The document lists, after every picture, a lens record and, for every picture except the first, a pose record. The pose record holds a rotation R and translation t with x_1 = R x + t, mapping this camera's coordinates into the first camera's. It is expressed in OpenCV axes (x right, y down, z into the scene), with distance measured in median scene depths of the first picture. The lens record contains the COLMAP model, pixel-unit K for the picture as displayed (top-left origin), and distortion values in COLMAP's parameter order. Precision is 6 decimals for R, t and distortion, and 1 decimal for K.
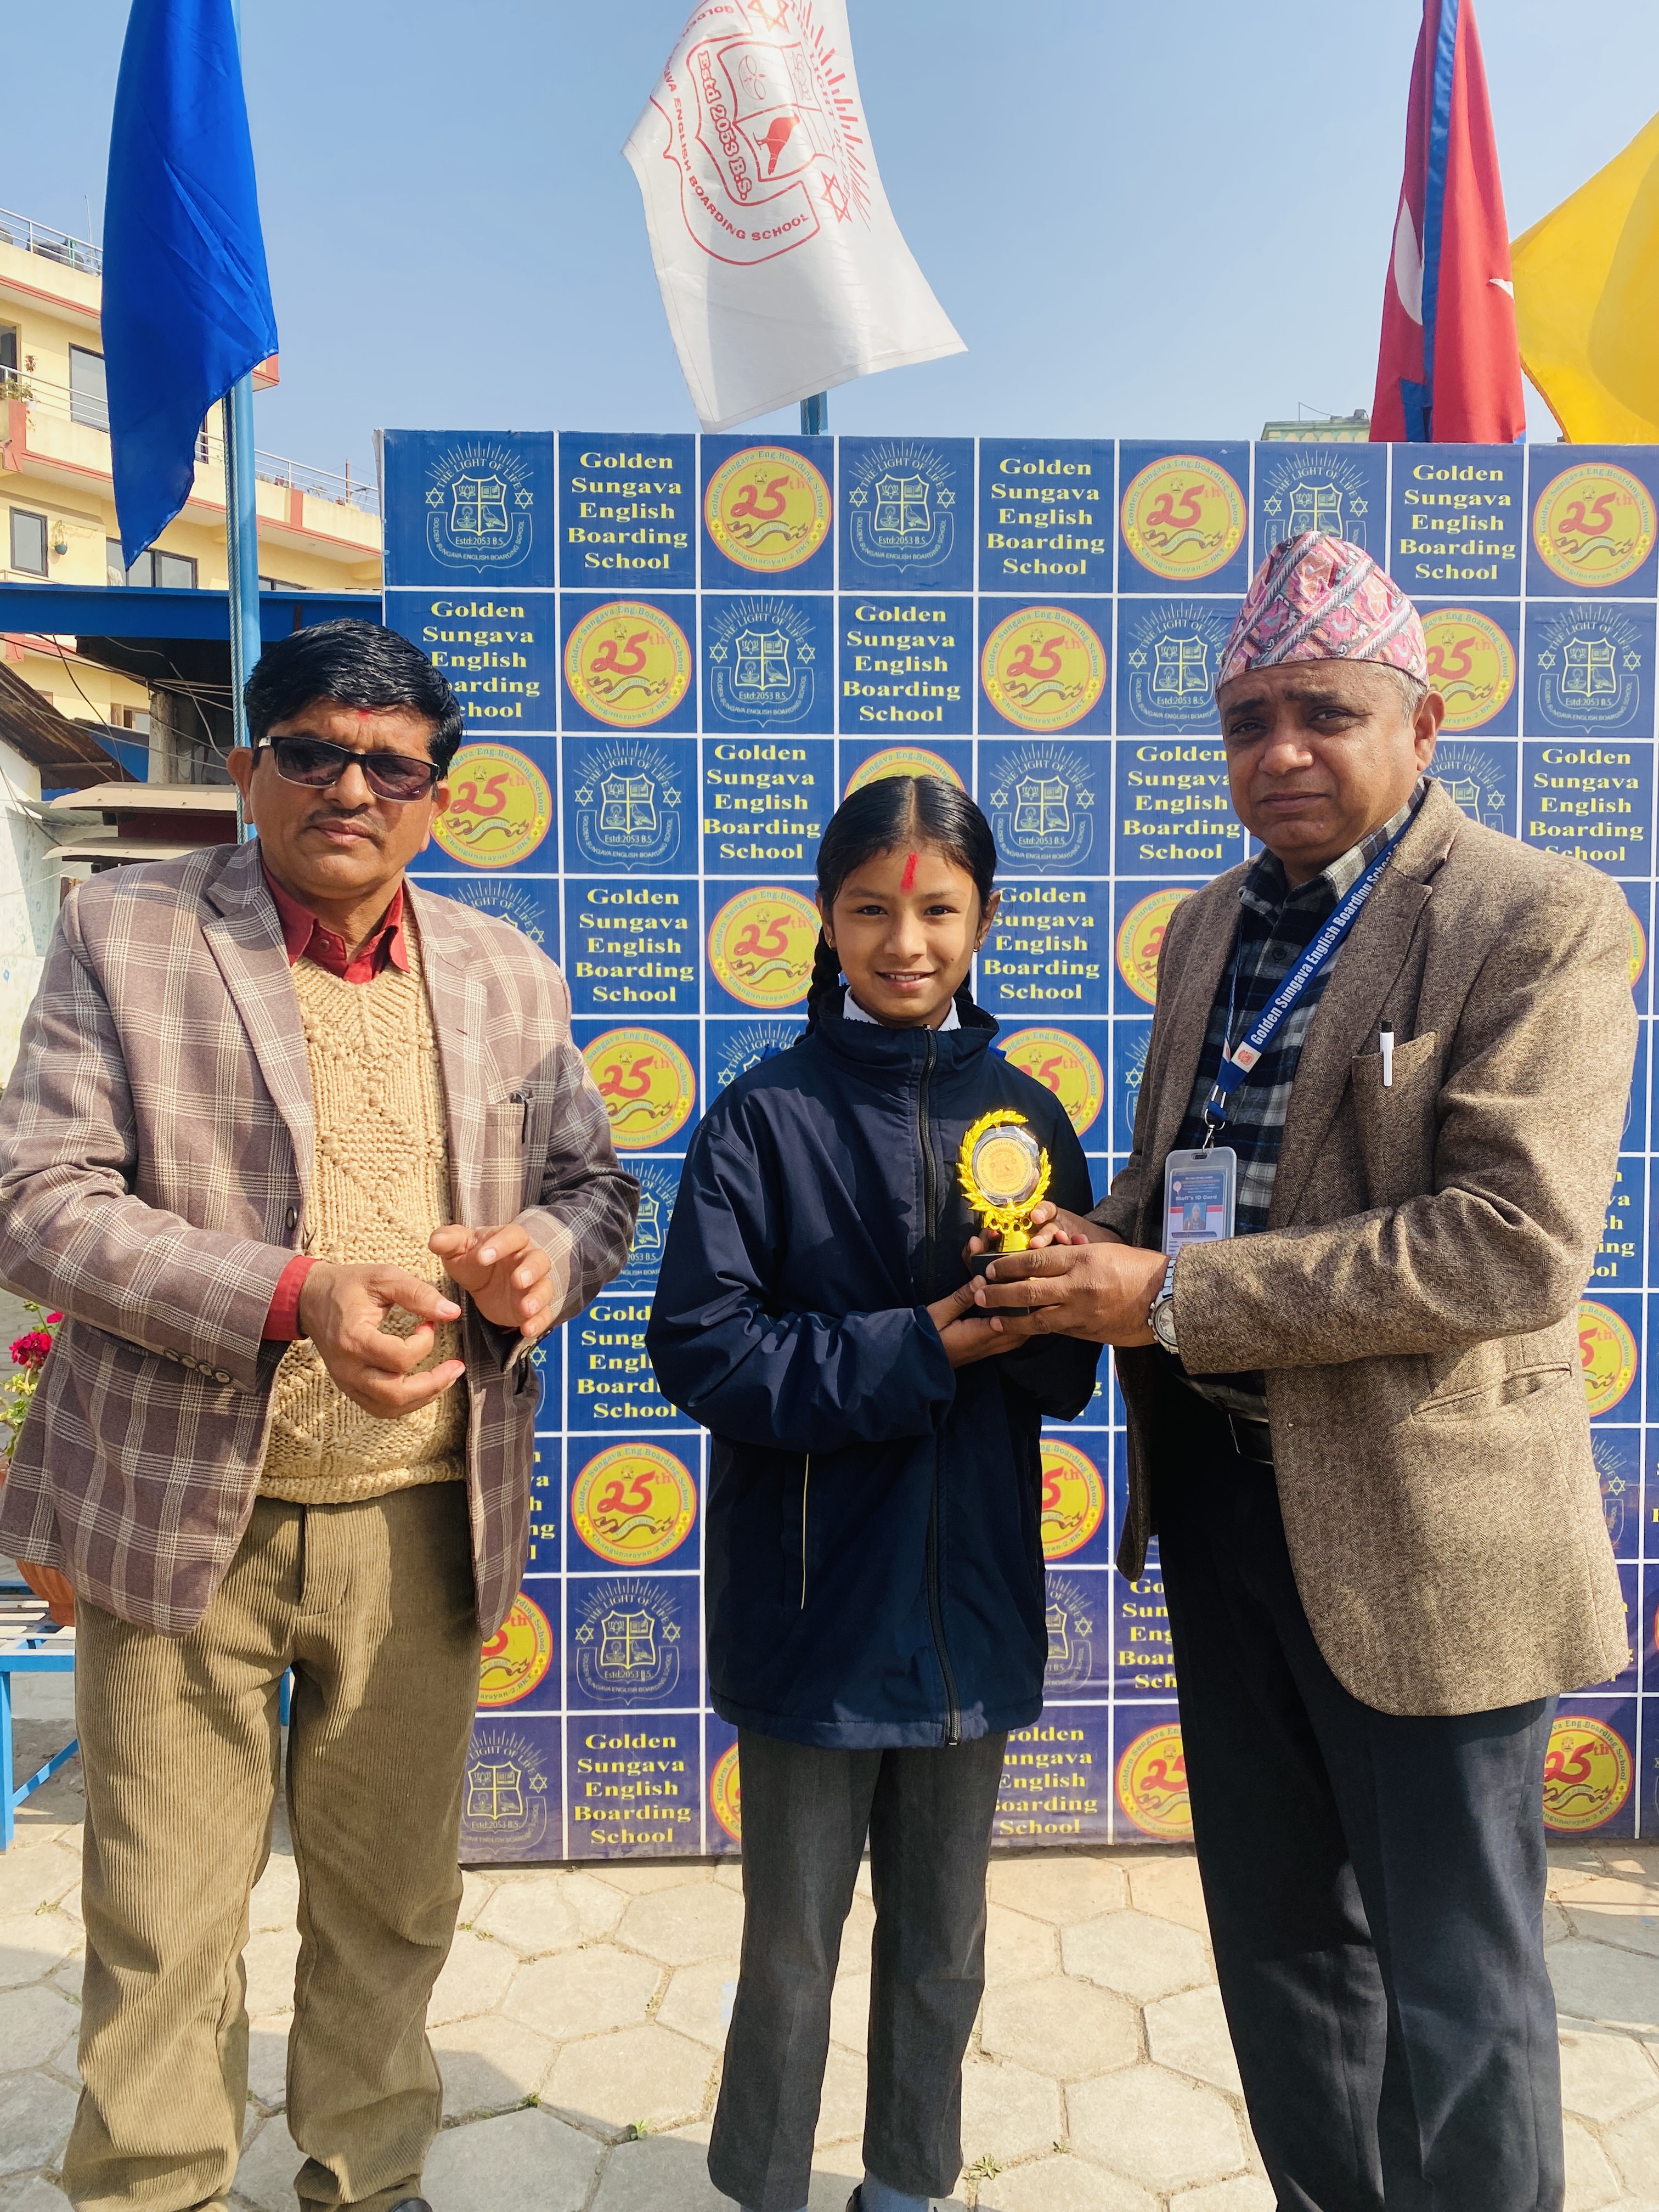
lens RADIAL K [[1712.1, 0, 852.1], [0, 1712.1, 1100.9], [0, 0, 1]] dist [0.024996, -0.011173]
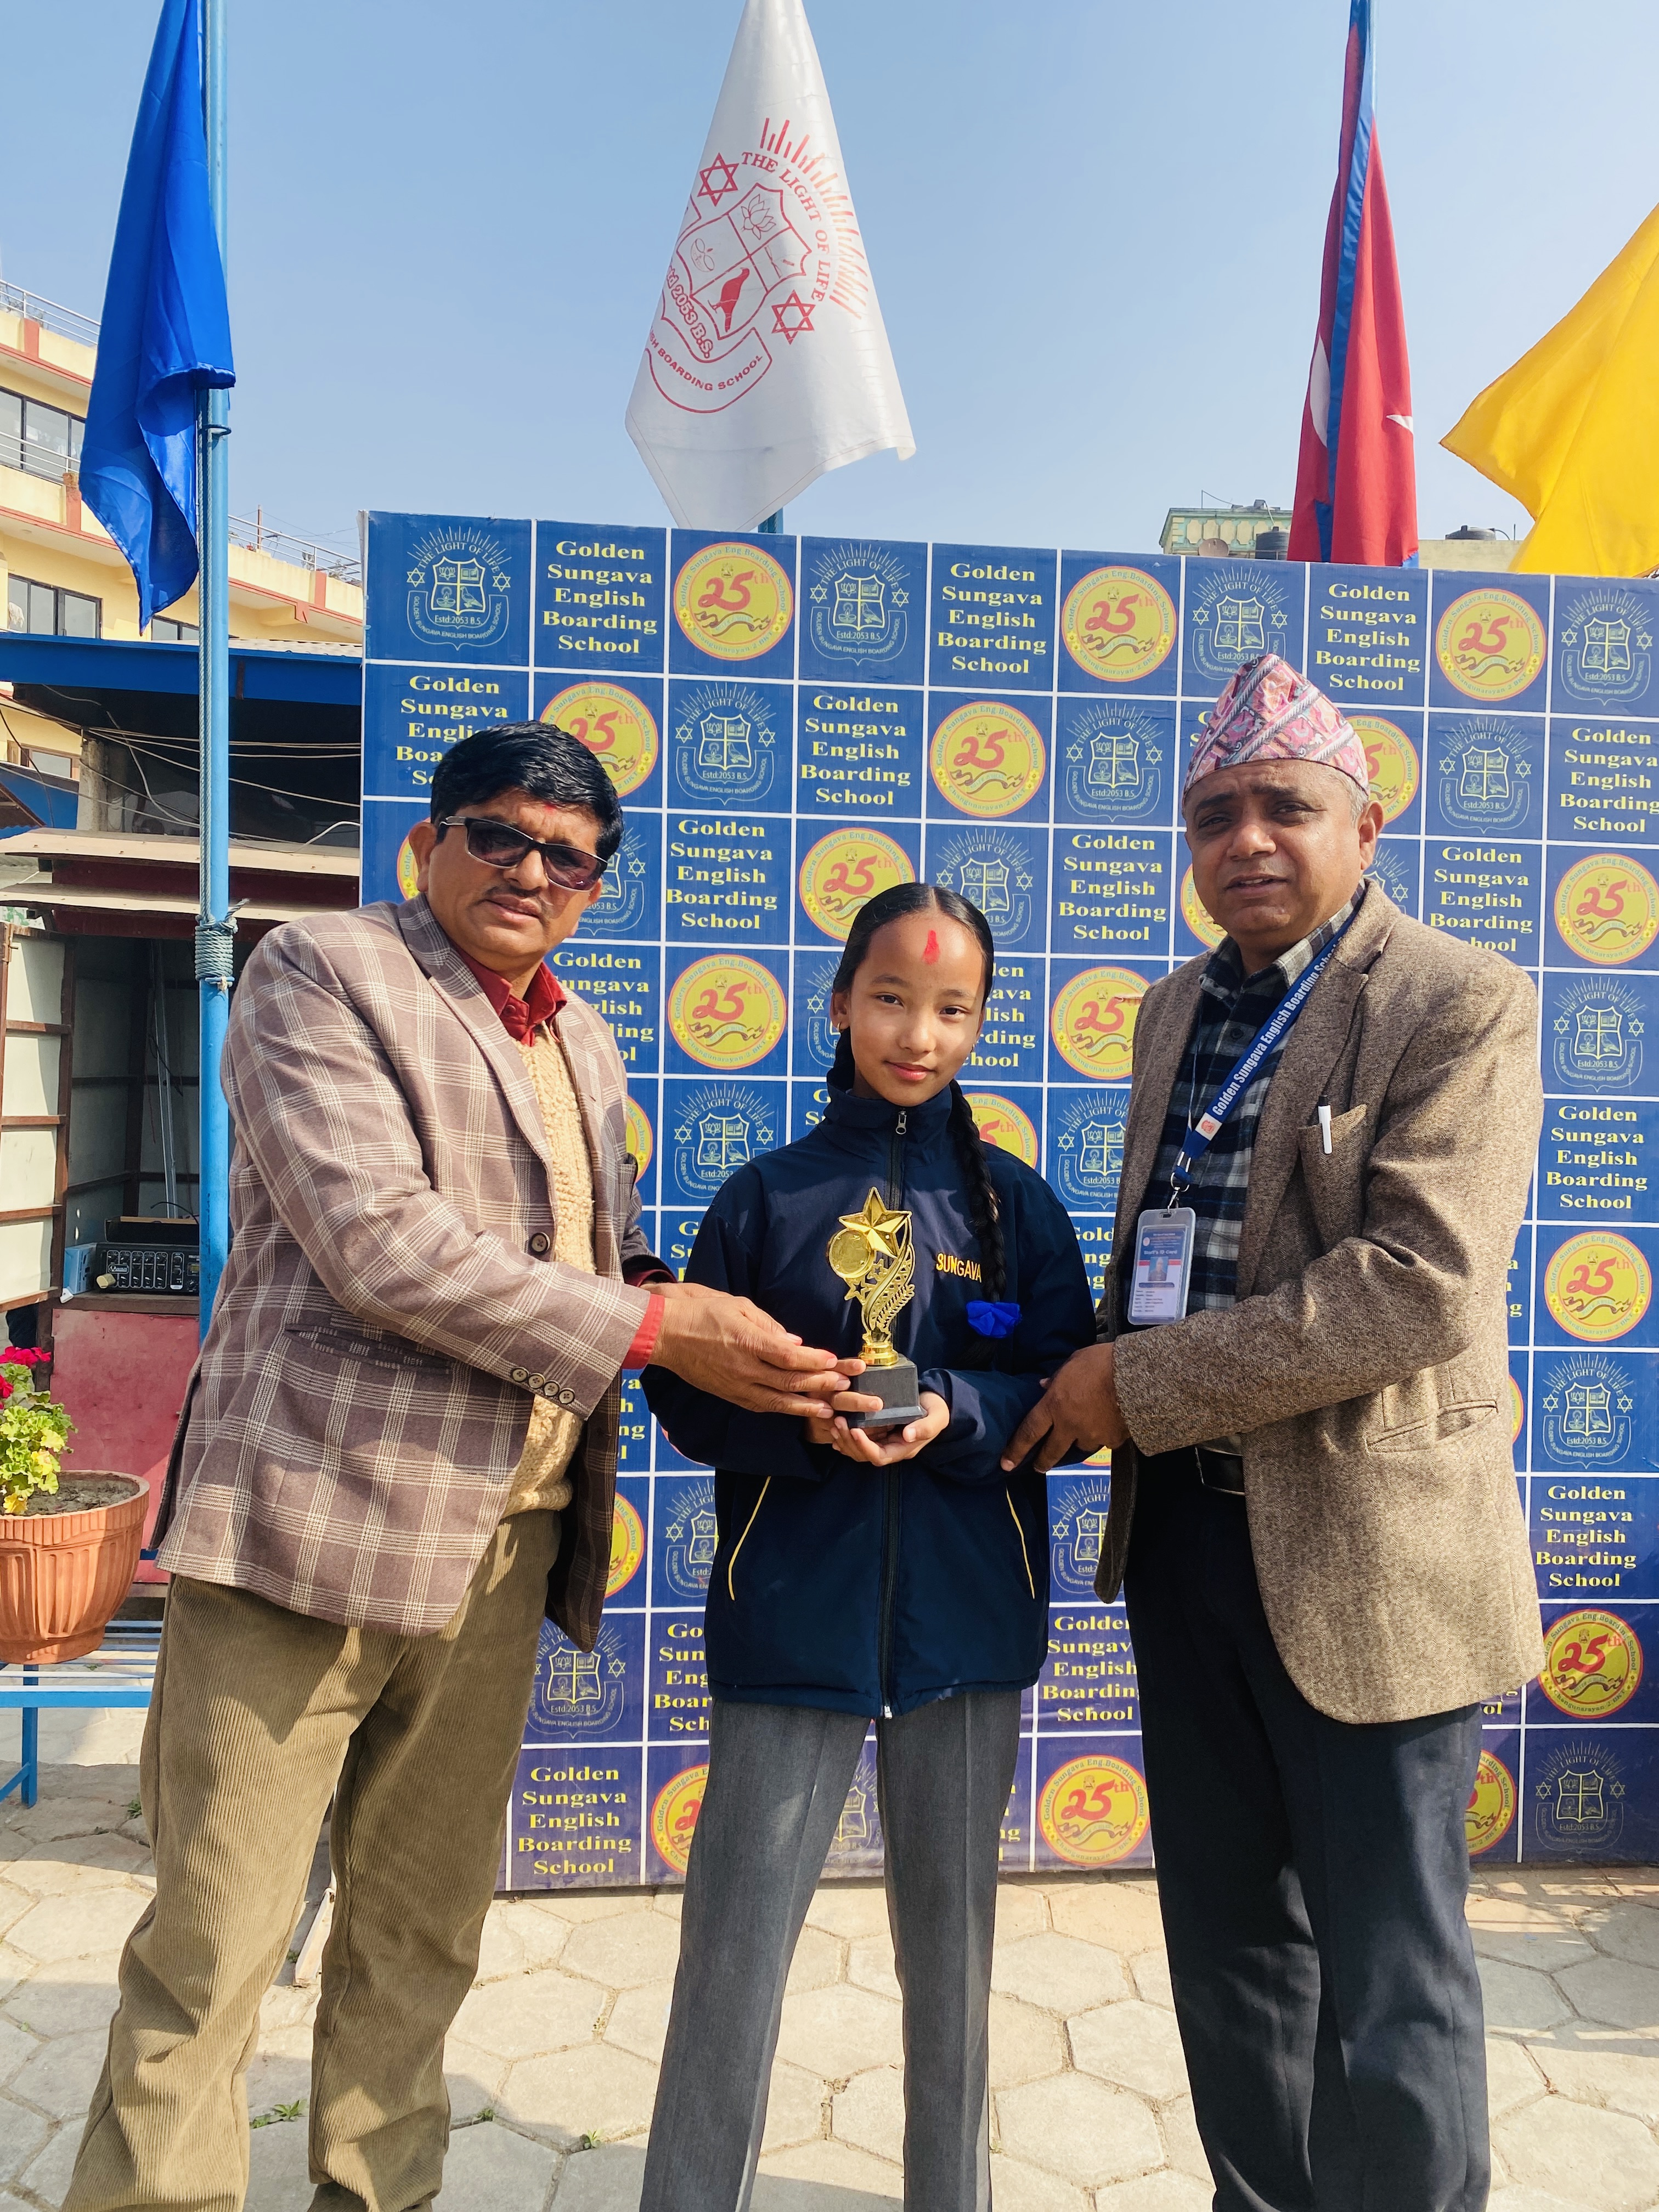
lens RADIAL K [[1694.4, 0, 858.2], [0, 1694.4, 1120.7], [0, 0, 1]] dist [0.059835, -0.068275]
pose [[0.997852, 0.019869, 0.062419, -0.031207], [-0.018219, 0.999472, -0.026894, 0.003970], [-0.062920, 0.025699, 0.997688, -0.048975]]
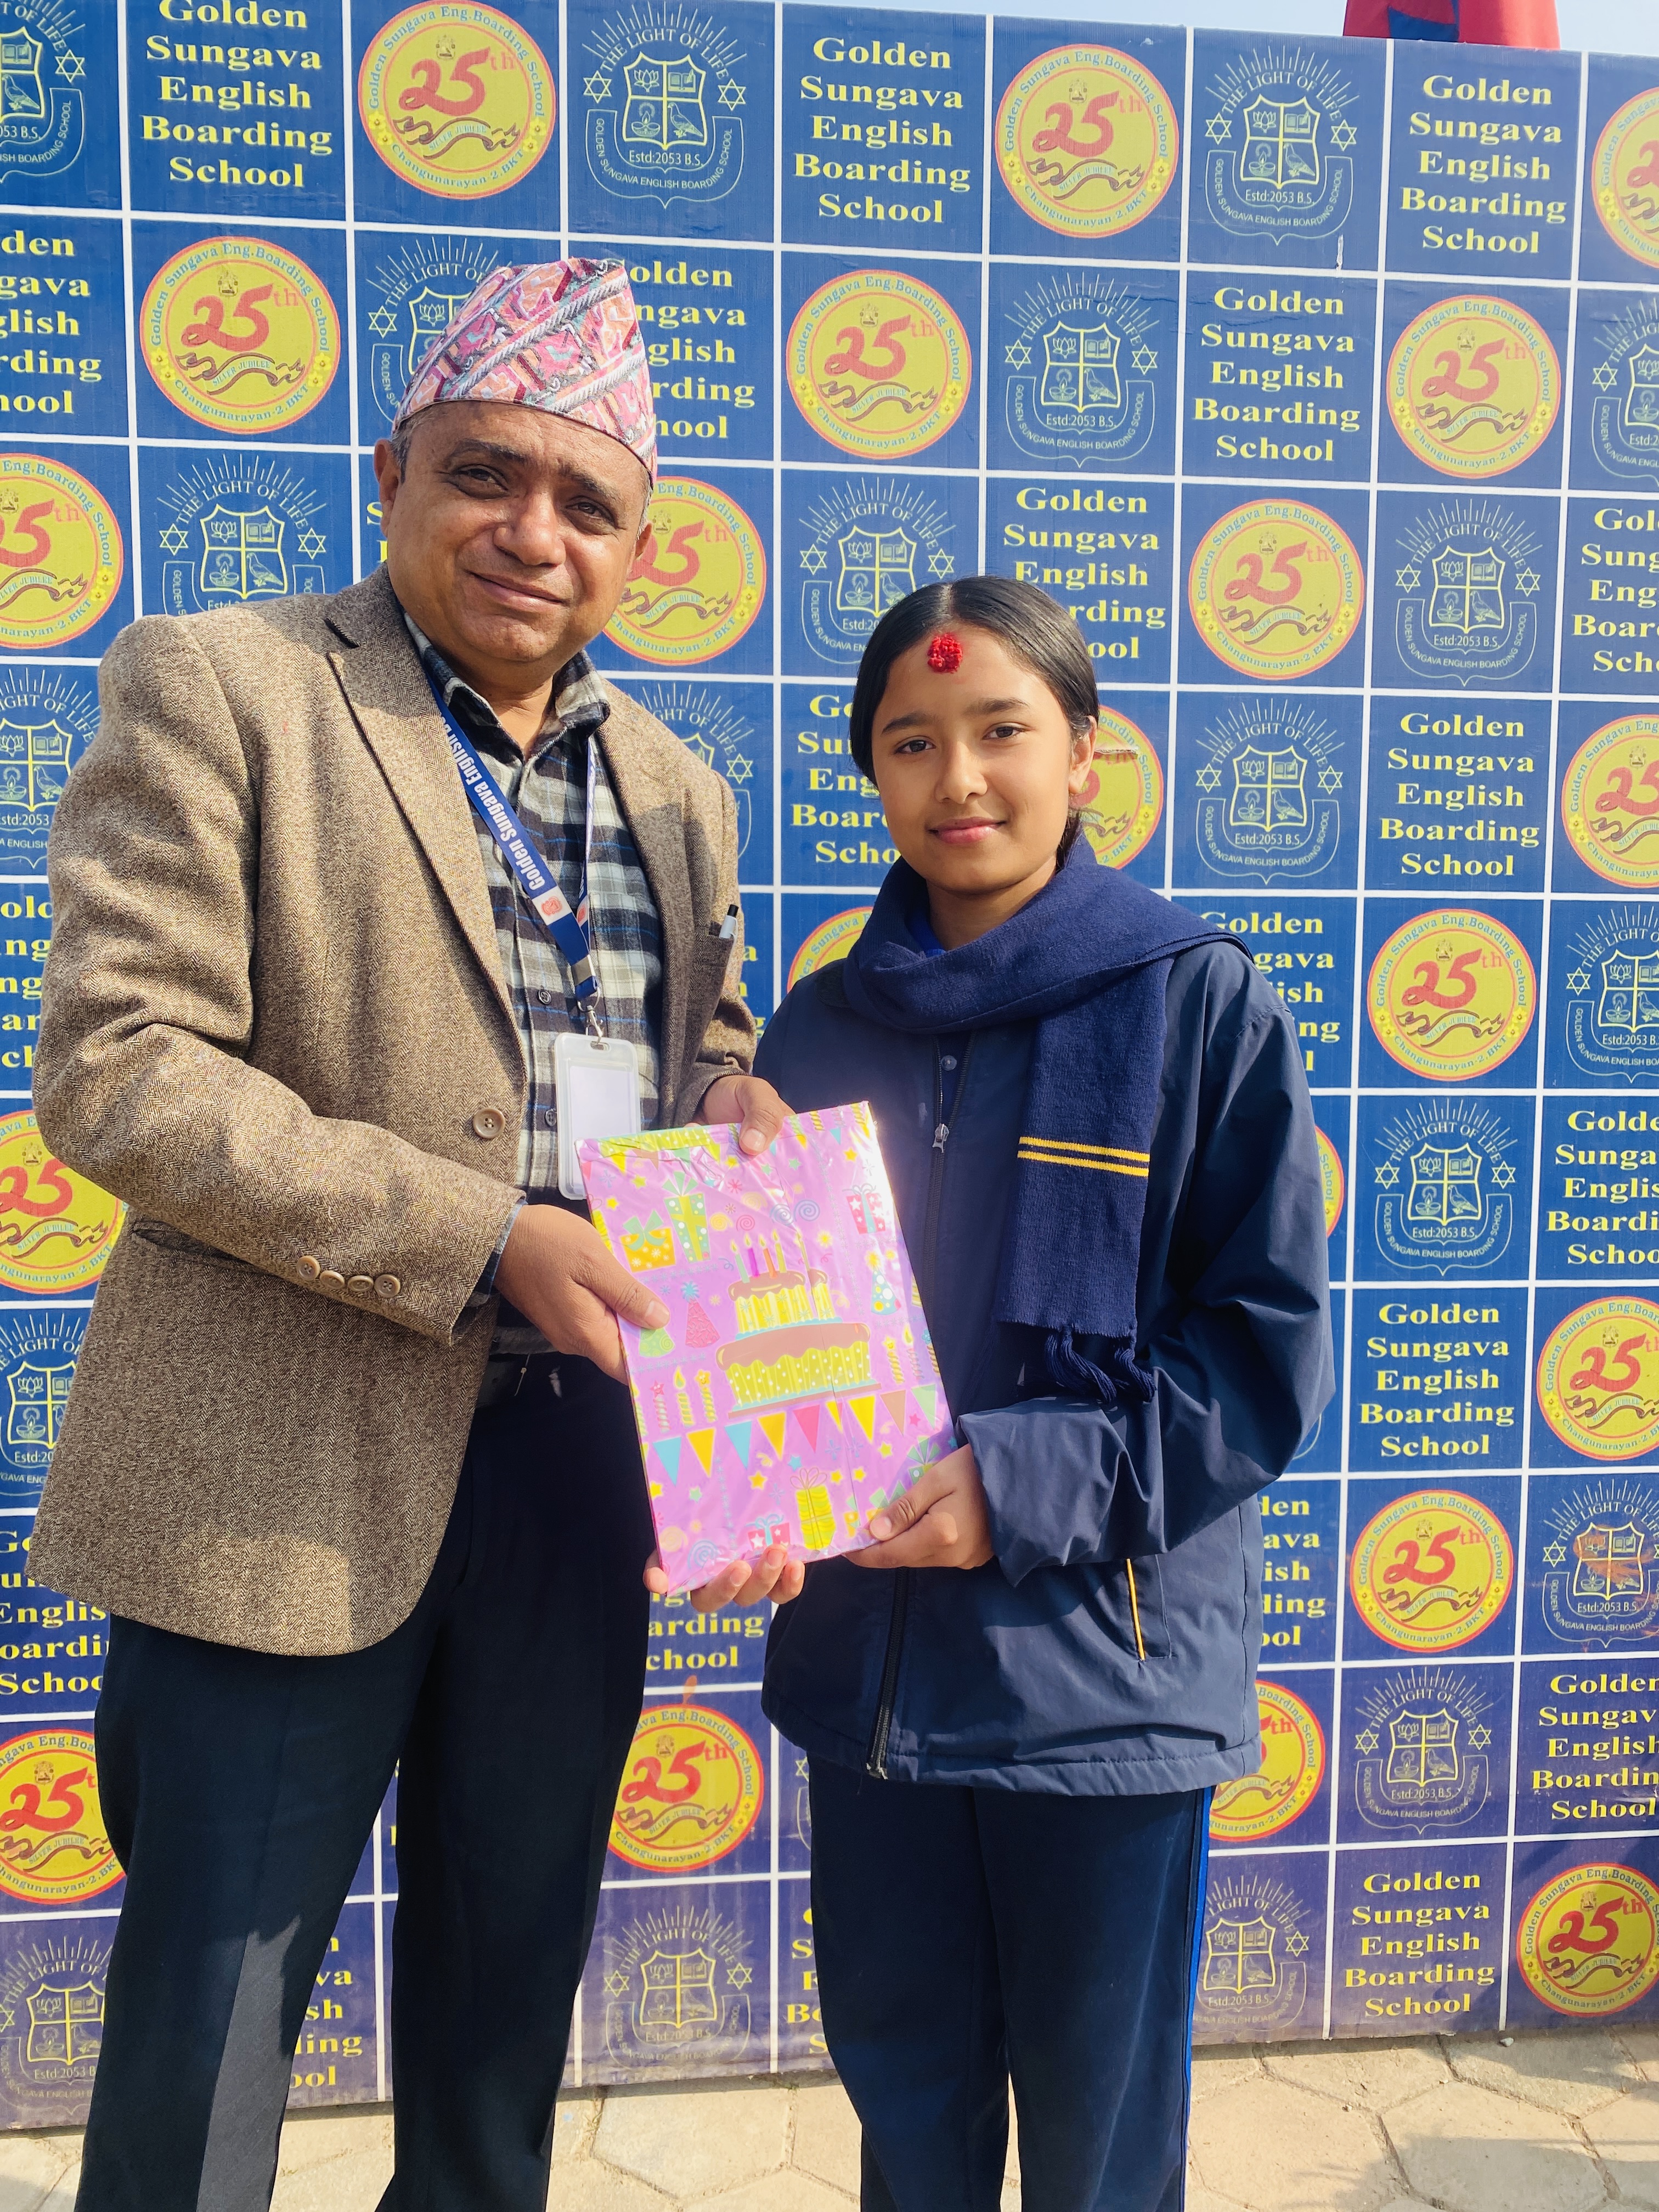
lens RADIAL K [[1713.9, 0, 829.2], [0, 1713.9, 1110.9], [0, 0, 1]] dist [0.008126, -0.002348]
pose [[0.998079, 0.000893, 0.061949, 0.051342], [-0.003586, 0.999053, 0.043366, 0.009567], [-0.061851, -0.043505, 0.997137, 0.323176]]
